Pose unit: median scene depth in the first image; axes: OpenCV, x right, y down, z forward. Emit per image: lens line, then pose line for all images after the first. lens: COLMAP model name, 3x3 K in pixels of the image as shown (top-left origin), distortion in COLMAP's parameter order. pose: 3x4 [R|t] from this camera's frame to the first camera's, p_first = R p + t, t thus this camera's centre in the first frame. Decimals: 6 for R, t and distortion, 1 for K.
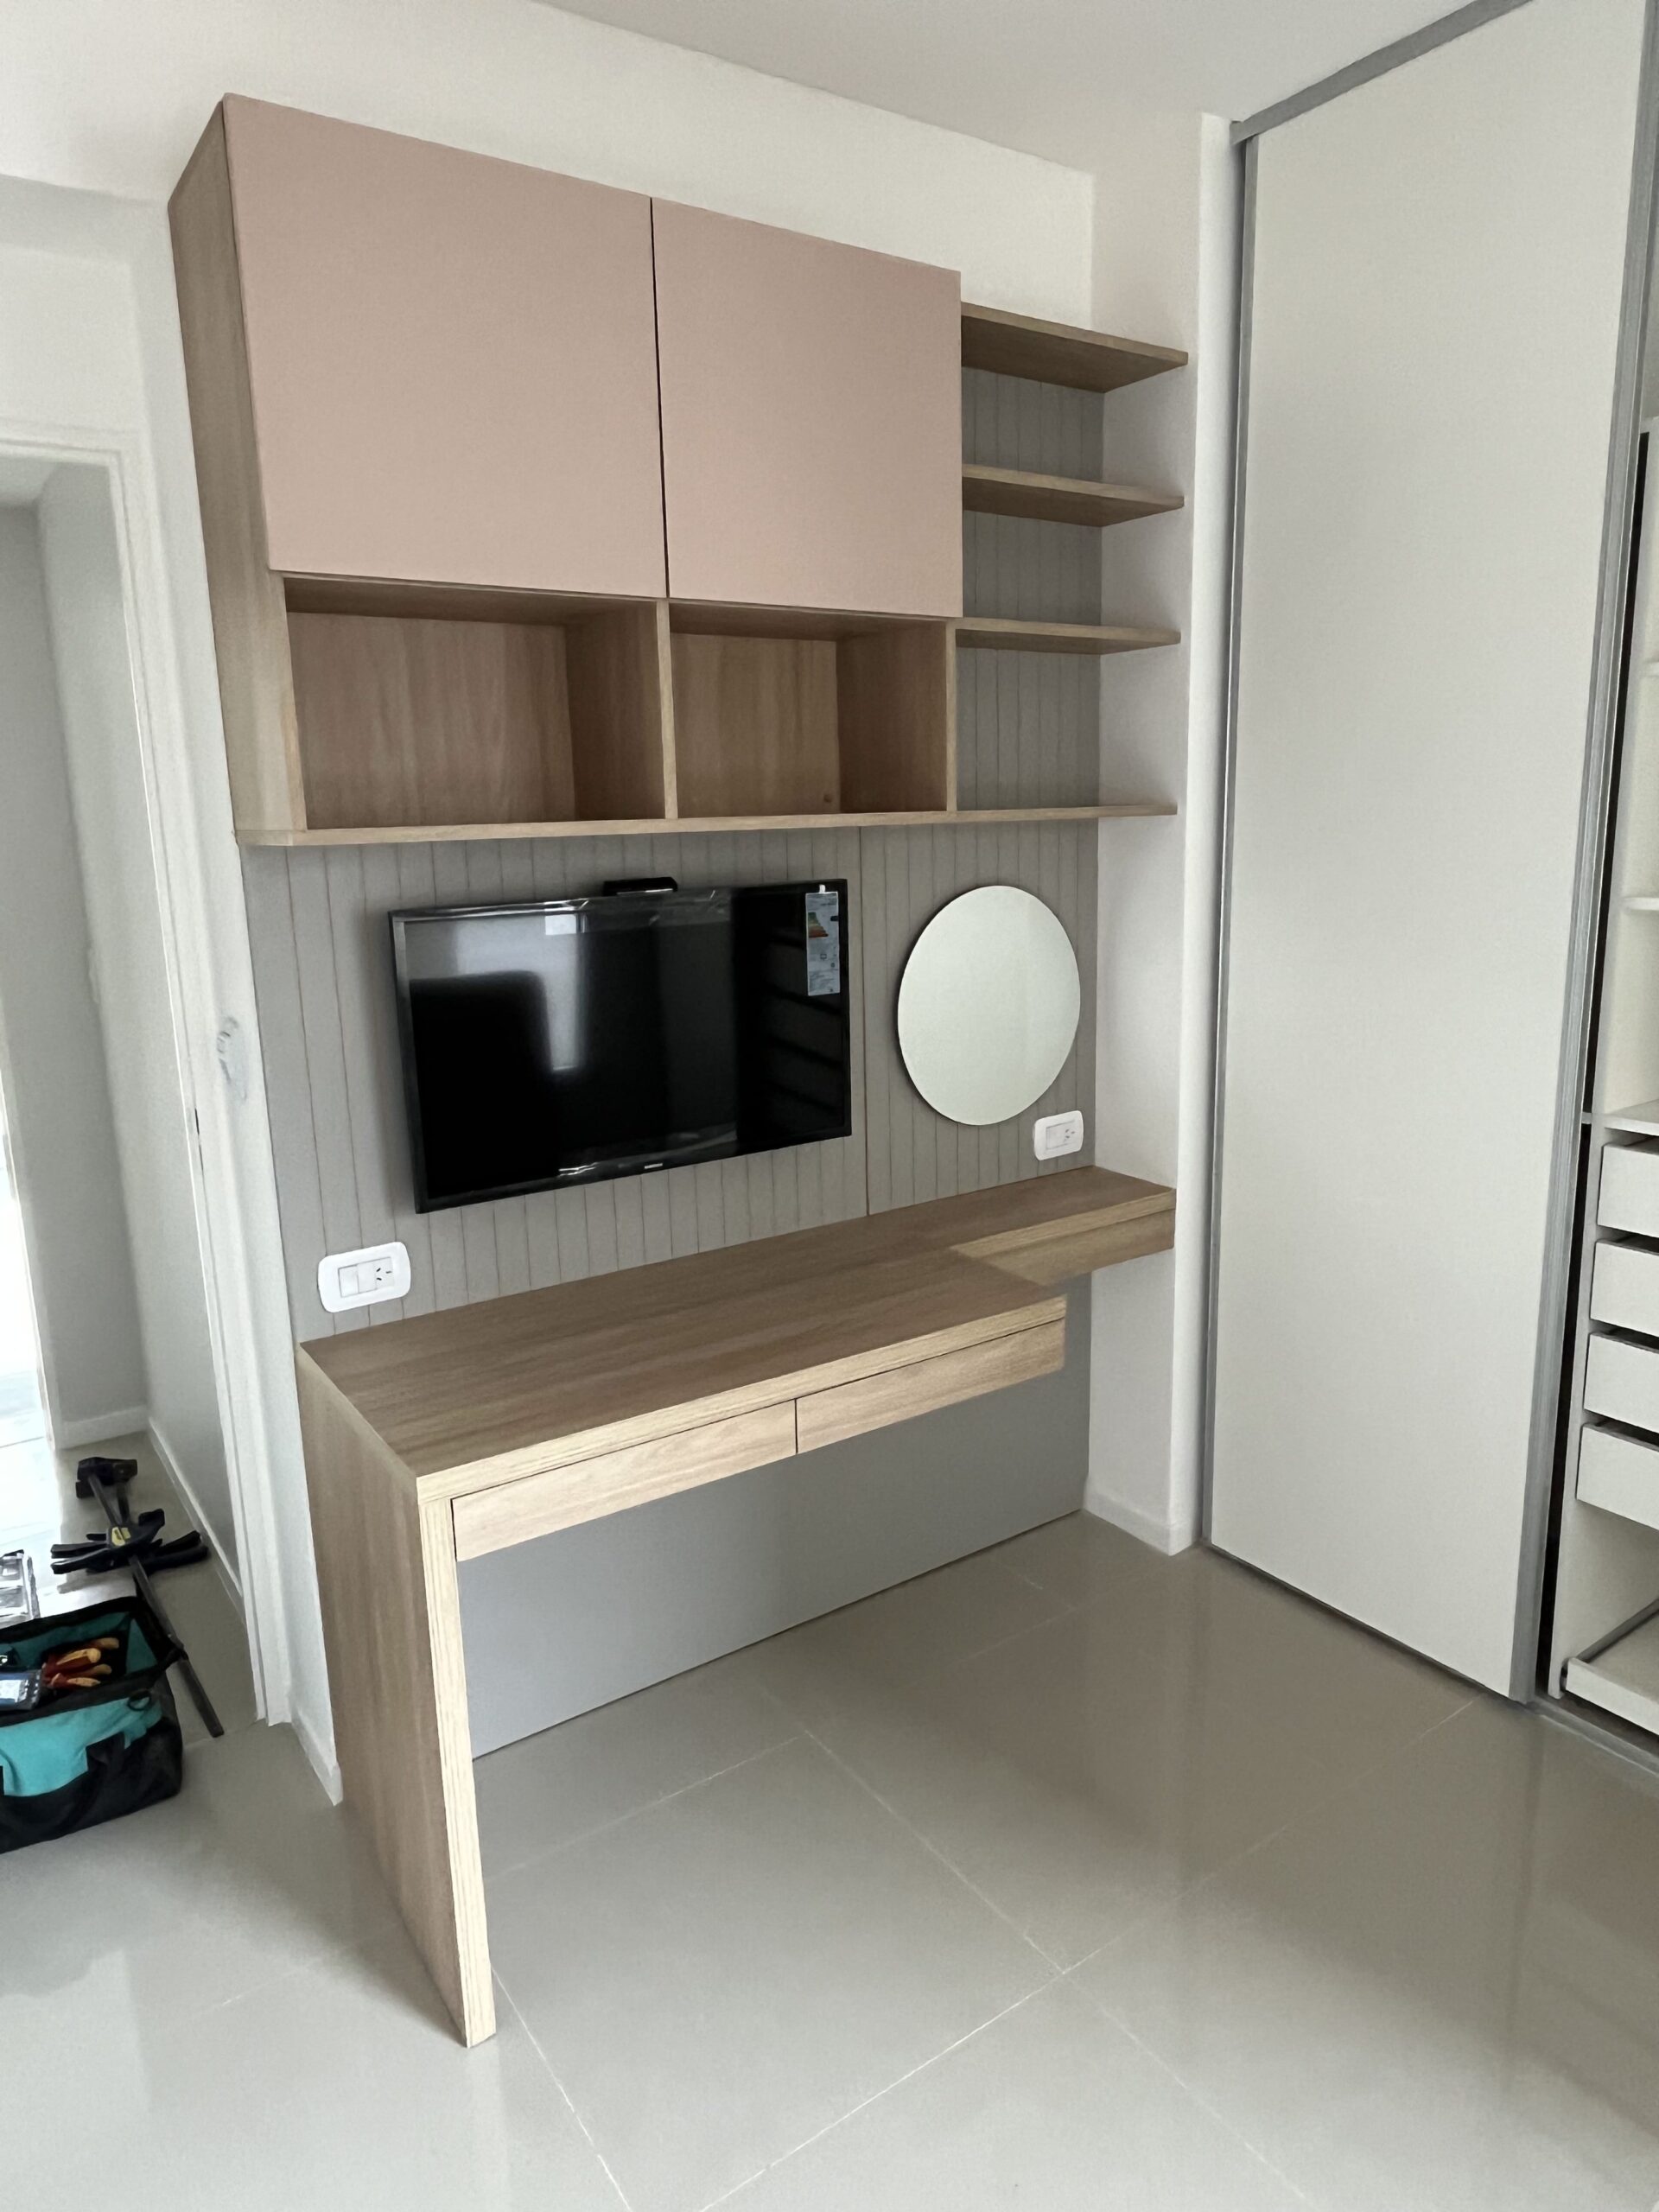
lens RADIAL K [[1384.6, 0, 829.5], [0, 1384.6, 1106.0], [0, 0, 1]] dist [0.001422, -0.000411]
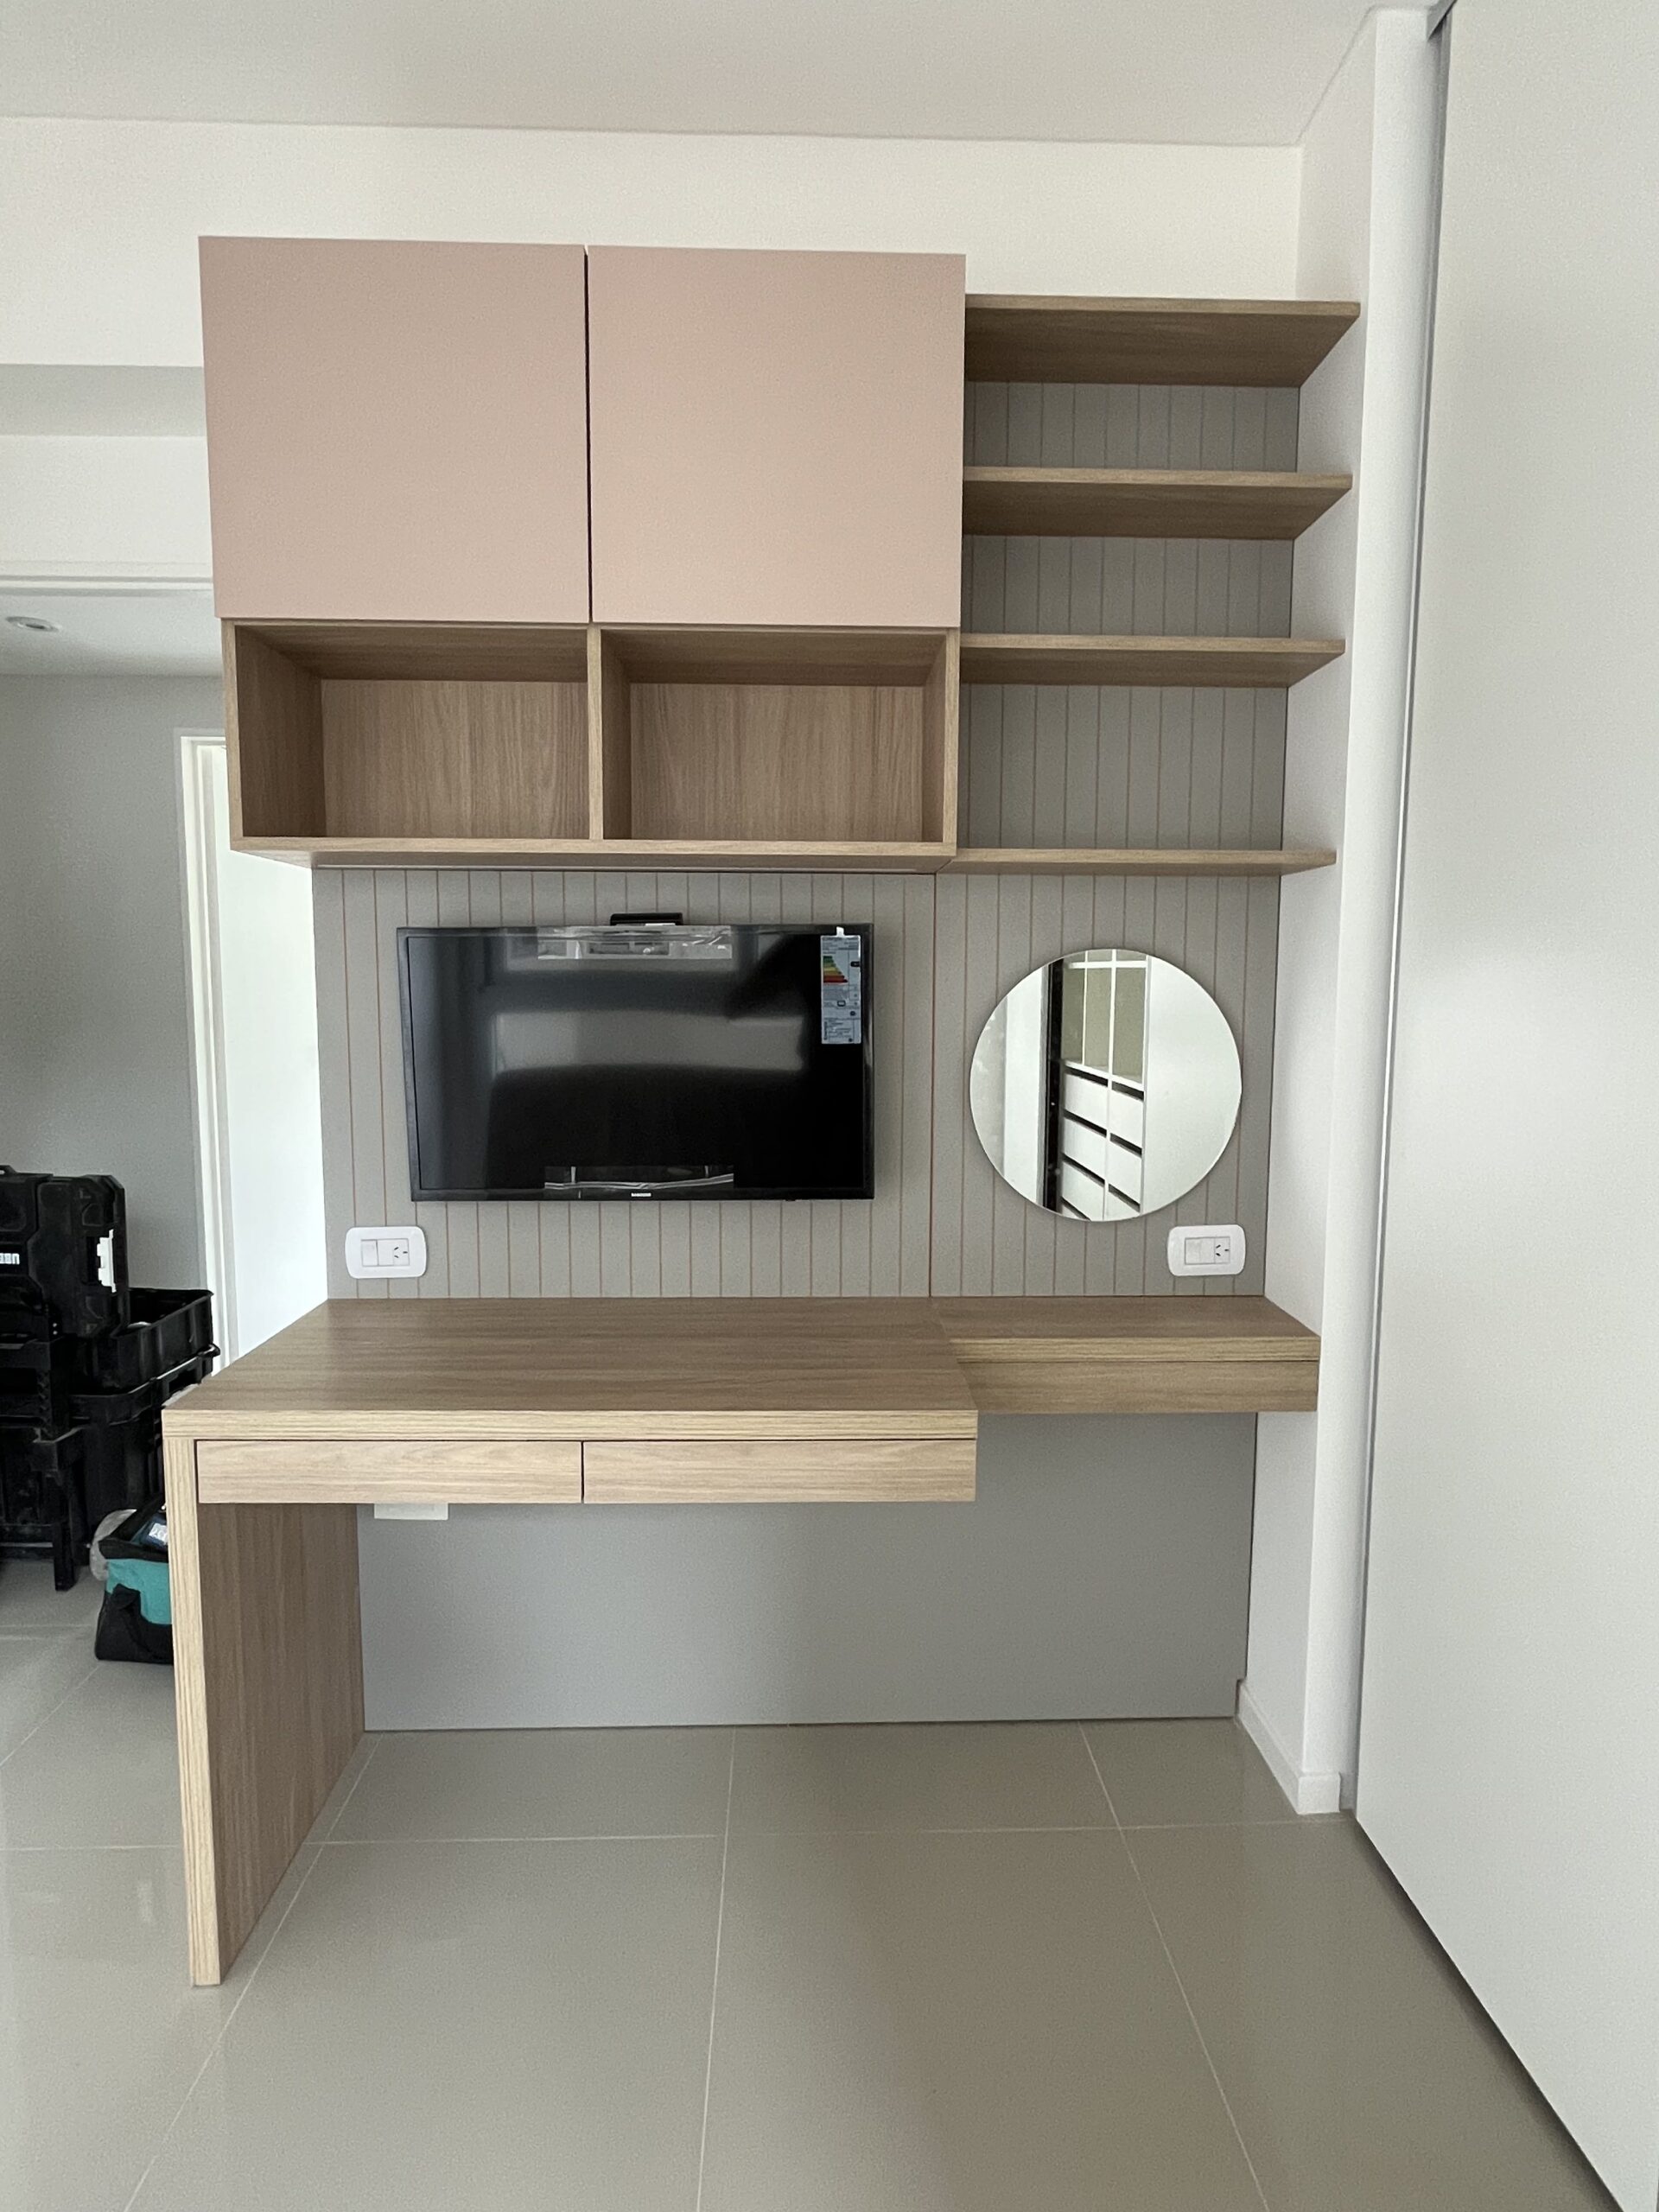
lens RADIAL K [[1193.5, 0, 837.0], [0, 1193.5, 1102.4], [0, 0, 1]] dist [-0.026644, 0.046765]
pose [[0.848911, 0.086076, -0.521480, 0.436373], [-0.139227, 0.988221, -0.063528, 0.011661], [0.509869, 0.126534, 0.850895, 0.319308]]
